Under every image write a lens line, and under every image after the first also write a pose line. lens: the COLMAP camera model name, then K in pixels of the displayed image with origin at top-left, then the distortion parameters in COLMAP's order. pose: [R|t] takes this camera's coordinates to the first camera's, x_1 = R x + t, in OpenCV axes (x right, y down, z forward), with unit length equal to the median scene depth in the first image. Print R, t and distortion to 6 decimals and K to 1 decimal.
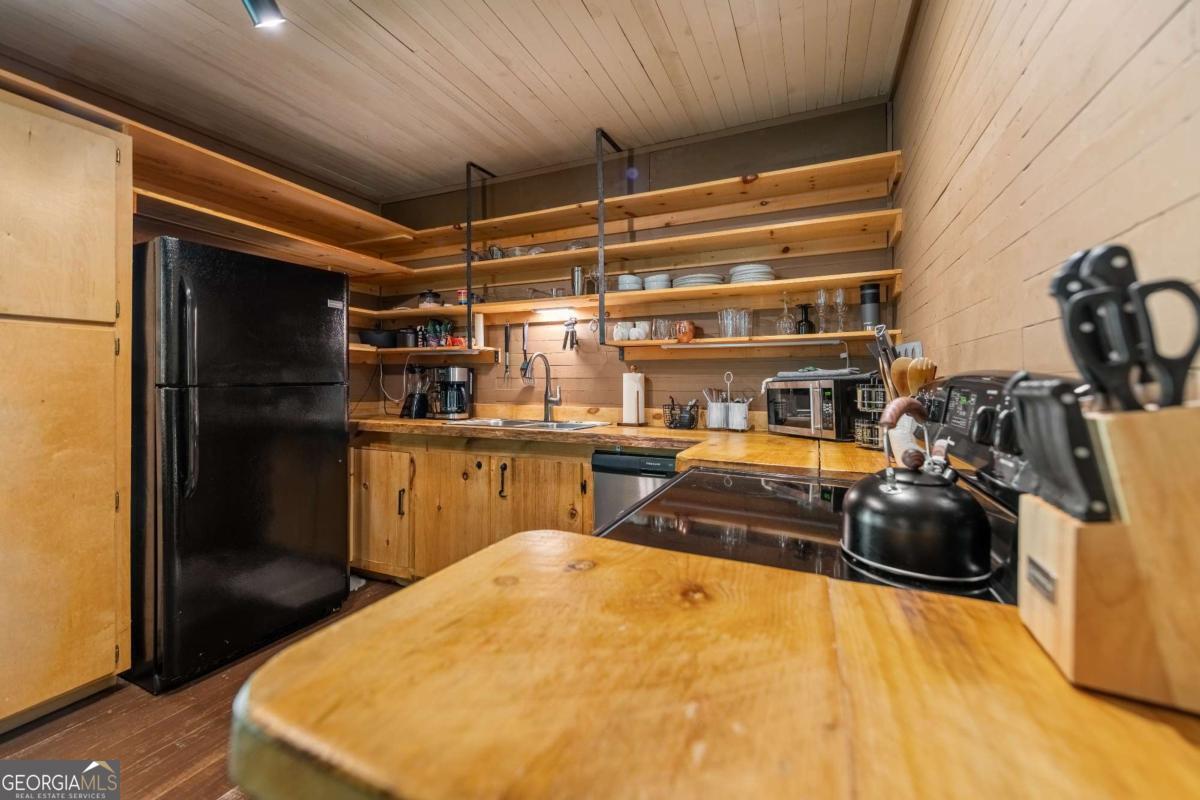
lens RADIAL K [[474.9, 0, 599.3], [0, 474.9, 385.0], [0, 0, 1]] dist [0.000588, 0.000020]
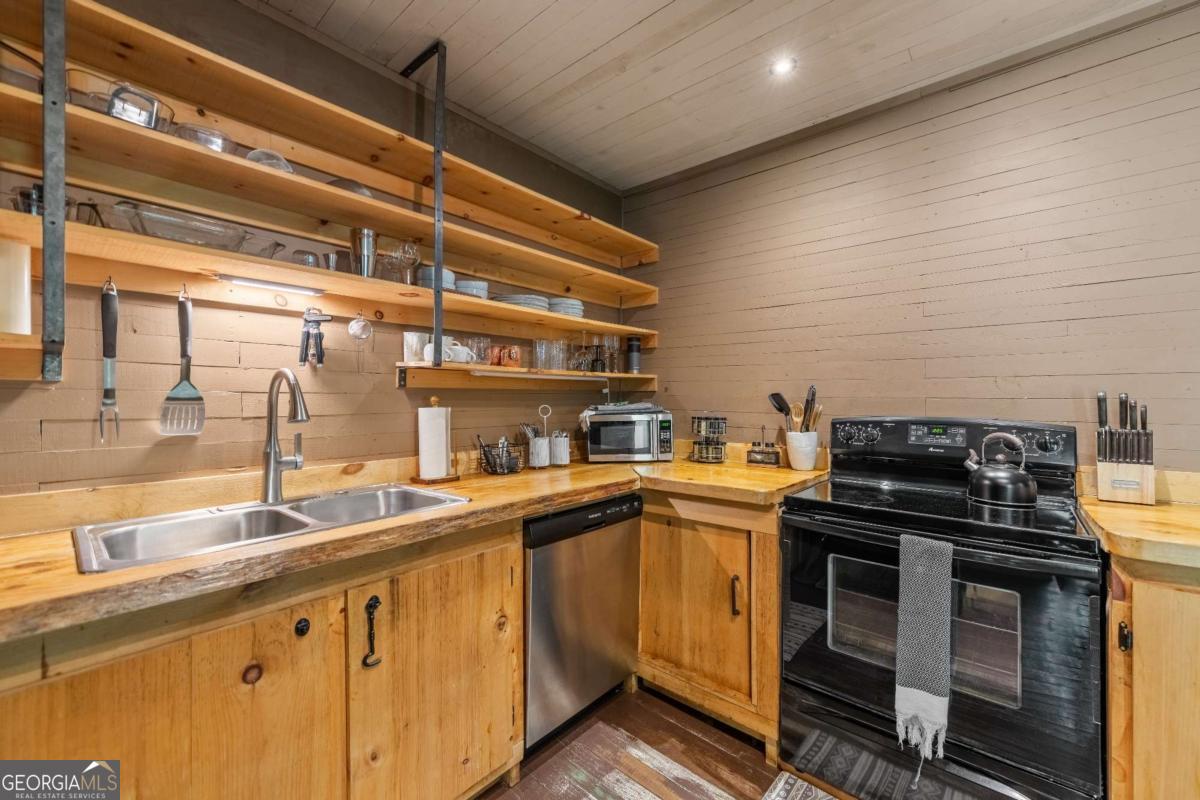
lens RADIAL K [[479.9, 0, 600.0], [0, 479.9, 400.0], [0, 0, 1]] dist [-0.000502, -0.000037]
pose [[0.279451, -0.006205, 0.960140, -0.578583], [0.004981, 0.999975, 0.005013, -0.040042], [-0.960147, 0.003381, 0.279475, 0.591555]]
